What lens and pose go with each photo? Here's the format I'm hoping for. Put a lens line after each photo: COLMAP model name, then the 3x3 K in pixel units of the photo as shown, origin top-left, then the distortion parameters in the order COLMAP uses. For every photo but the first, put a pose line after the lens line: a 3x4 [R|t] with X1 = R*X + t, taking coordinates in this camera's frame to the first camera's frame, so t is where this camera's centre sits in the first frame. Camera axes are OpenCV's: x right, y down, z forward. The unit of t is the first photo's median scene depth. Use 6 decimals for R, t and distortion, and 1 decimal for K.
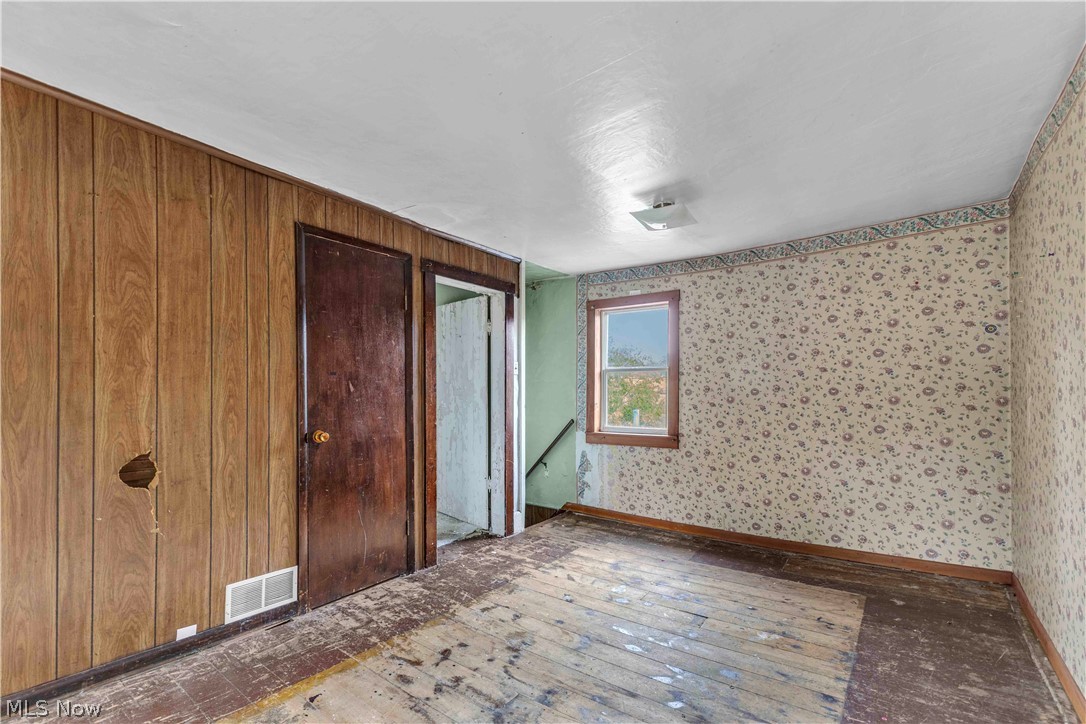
lens RADIAL K [[488.8, 0, 542.6], [0, 488.8, 391.1], [0, 0, 1]] dist [0.000336, 0.000042]
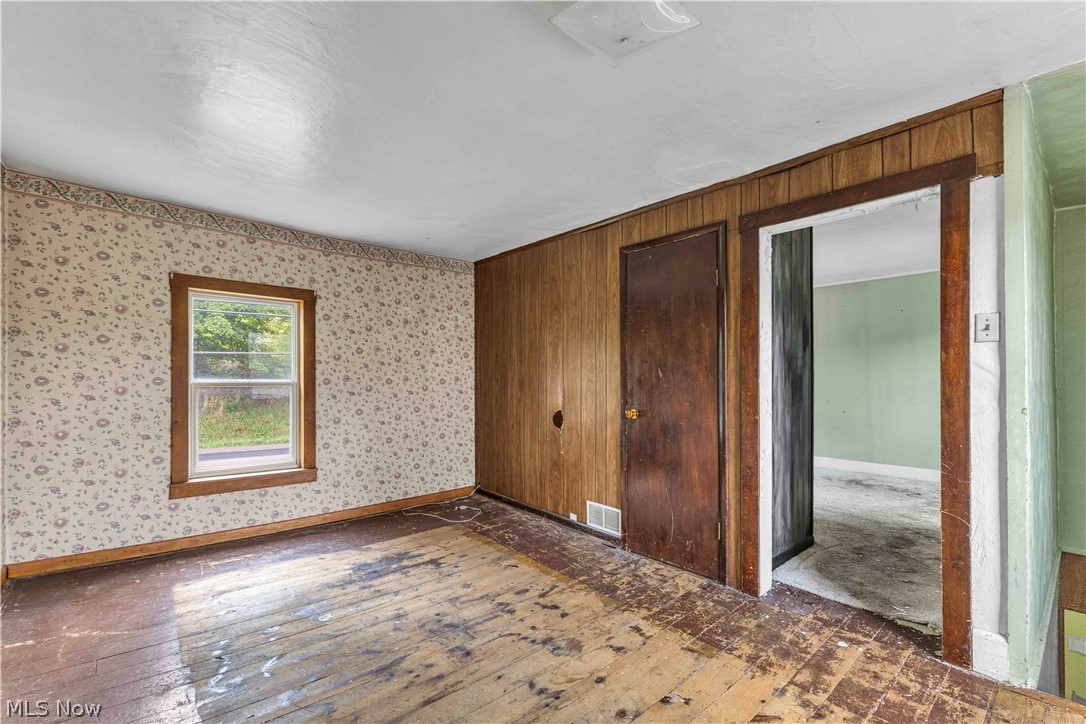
lens RADIAL K [[468.2, 0, 543.3], [0, 468.2, 378.0], [0, 0, 1]] dist [0.002069, 0.000030]
pose [[-0.227885, 0.002697, -0.973684, 0.721284], [0.002977, 0.999993, 0.002073, -0.000606], [0.973684, -0.002426, -0.227891, 1.019554]]
